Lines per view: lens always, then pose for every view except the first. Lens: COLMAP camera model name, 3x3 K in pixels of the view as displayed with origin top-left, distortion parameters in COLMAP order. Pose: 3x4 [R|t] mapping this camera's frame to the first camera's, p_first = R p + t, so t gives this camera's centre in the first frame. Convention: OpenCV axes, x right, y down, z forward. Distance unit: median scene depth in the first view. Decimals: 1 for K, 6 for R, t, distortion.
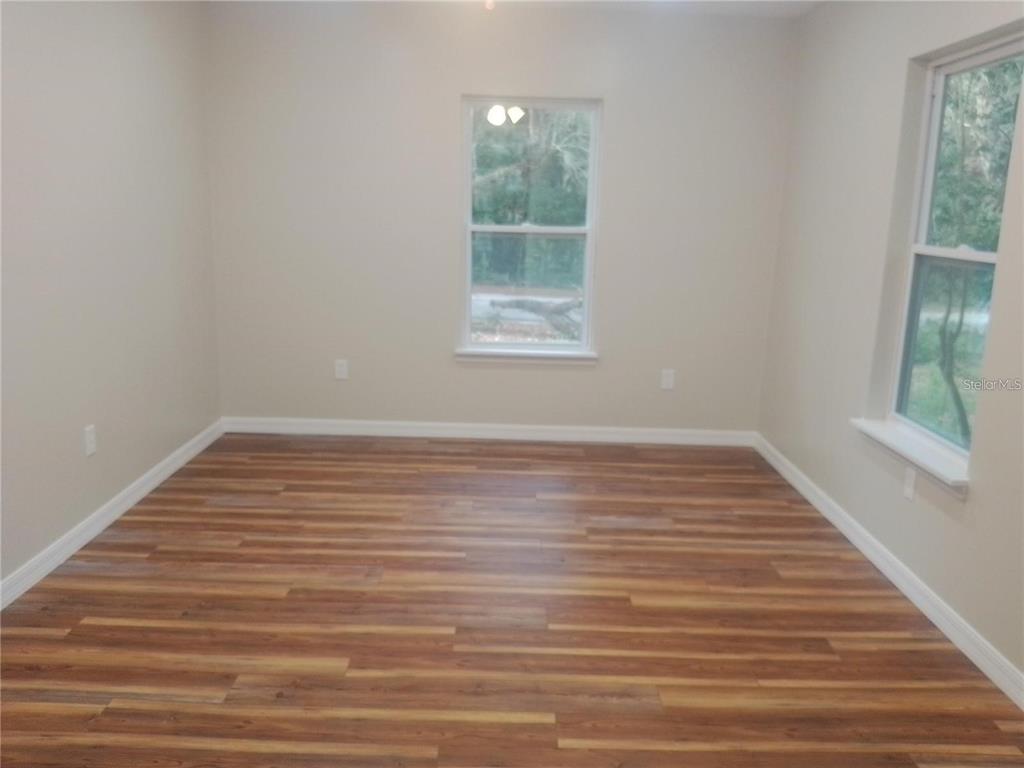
lens RADIAL K [[817.2, 0, 523.5], [0, 817.2, 385.4], [0, 0, 1]] dist [0.126423, -0.302263]
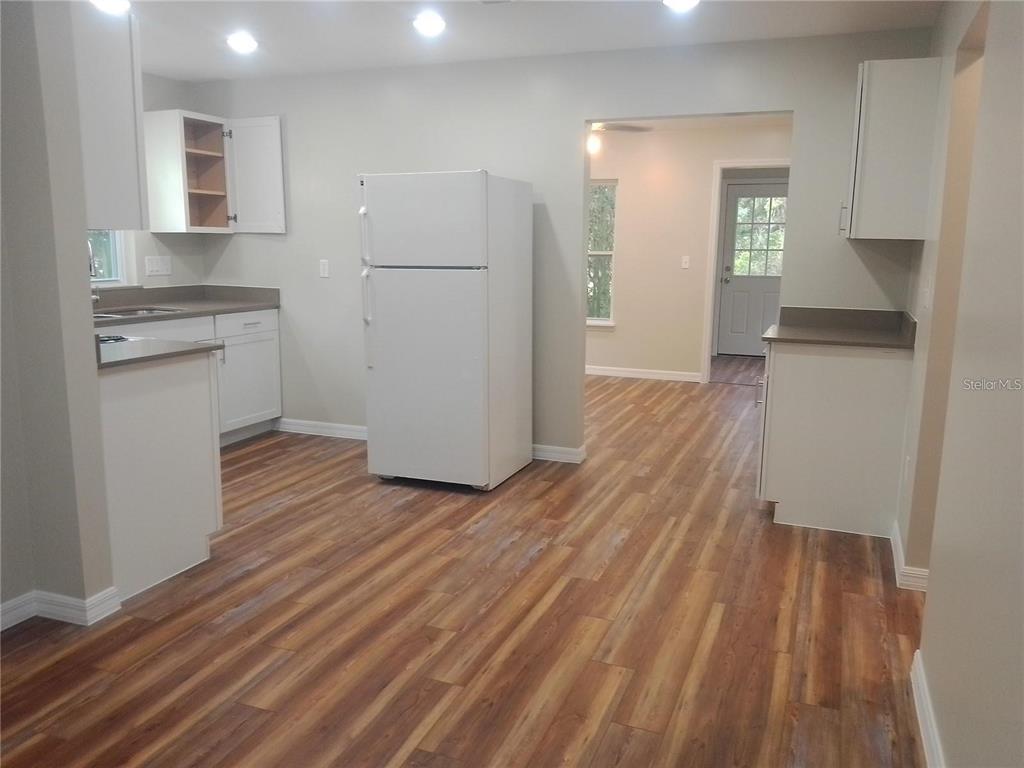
lens RADIAL K [[802.1, 0, 512.0], [0, 802.1, 384.0], [0, 0, 1]] dist [0.147460, -0.291330]
pose [[0.387550, -0.191891, 0.901656, -2.170535], [0.195962, 0.972889, 0.122822, -0.102347], [-0.900780, 0.129090, 0.414646, 0.109497]]
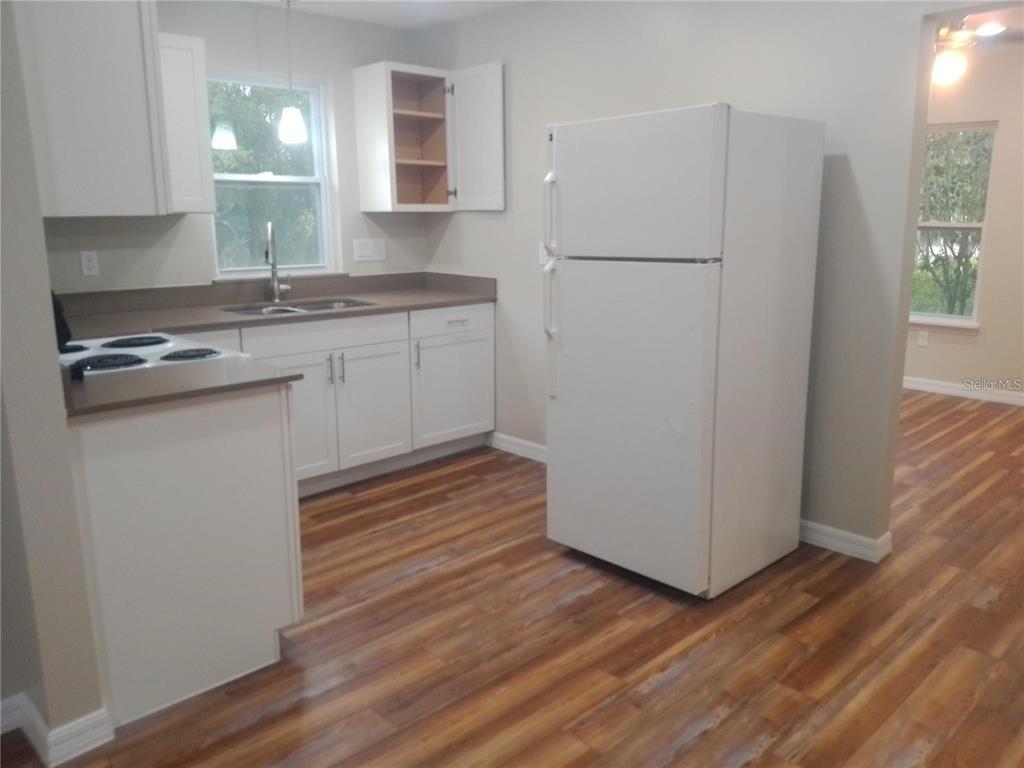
lens RADIAL K [[791.0, 0, 512.0], [0, 791.0, 384.0], [0, 0, 1]] dist [0.148994, -0.277174]
pose [[0.728658, -0.184144, 0.659658, -1.654879], [0.172116, 0.981500, 0.083867, -0.115626], [-0.662898, 0.052427, 0.746872, 0.205651]]
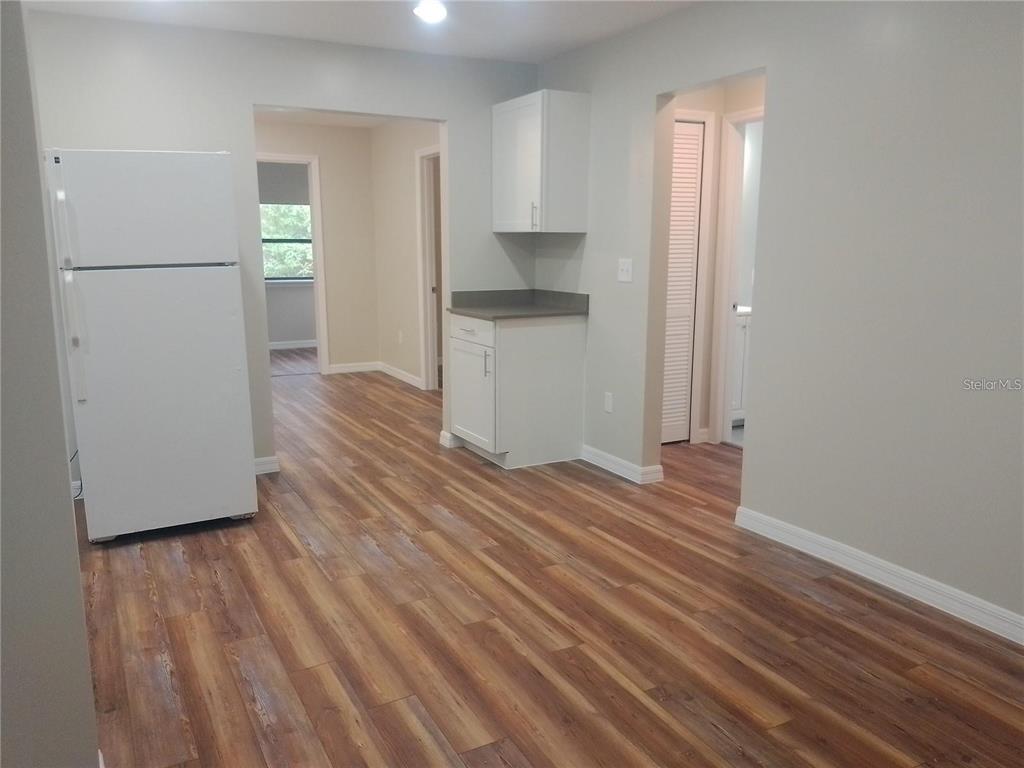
lens RADIAL K [[802.1, 0, 512.0], [0, 802.1, 384.0], [0, 0, 1]] dist [0.147460, -0.291330]
pose [[-0.455972, -0.191132, 0.869228, -2.190720], [0.171711, 0.939425, 0.296642, -0.260486], [-0.873272, 0.284516, -0.395532, 0.882870]]
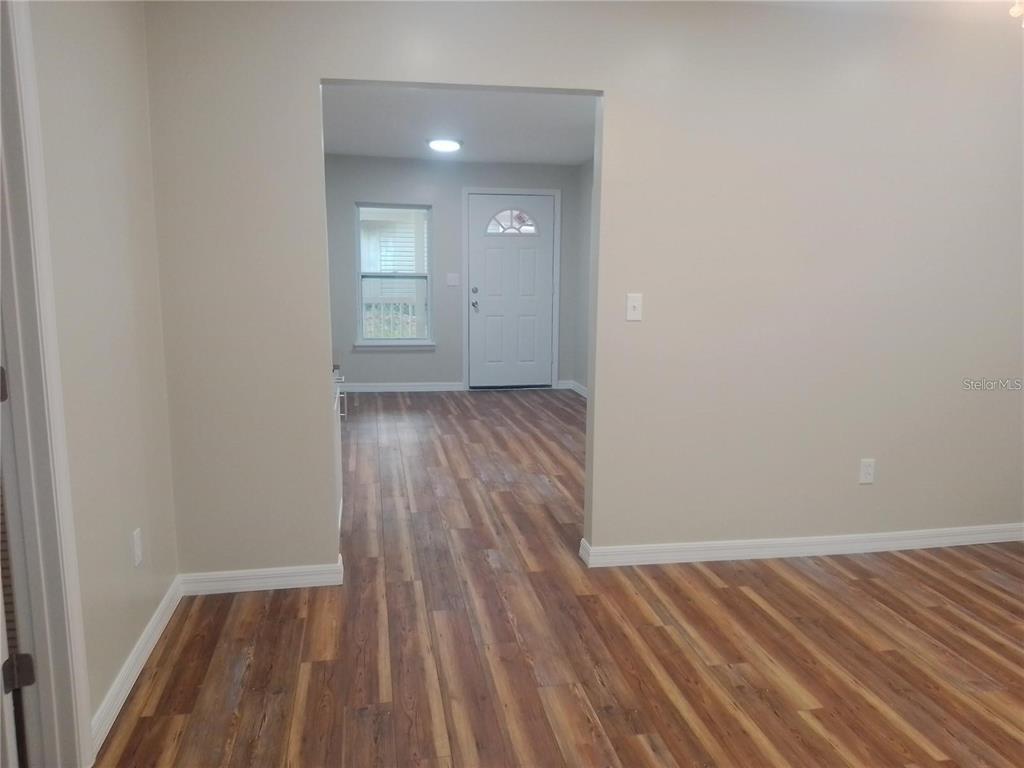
lens RADIAL K [[802.1, 0, 512.0], [0, 802.1, 384.0], [0, 0, 1]] dist [0.147460, -0.291330]
pose [[0.162508, 0.117419, -0.979696, 0.558322], [-0.206936, 0.974869, 0.082515, -0.050470], [0.964764, 0.189325, 0.182722, 0.316408]]
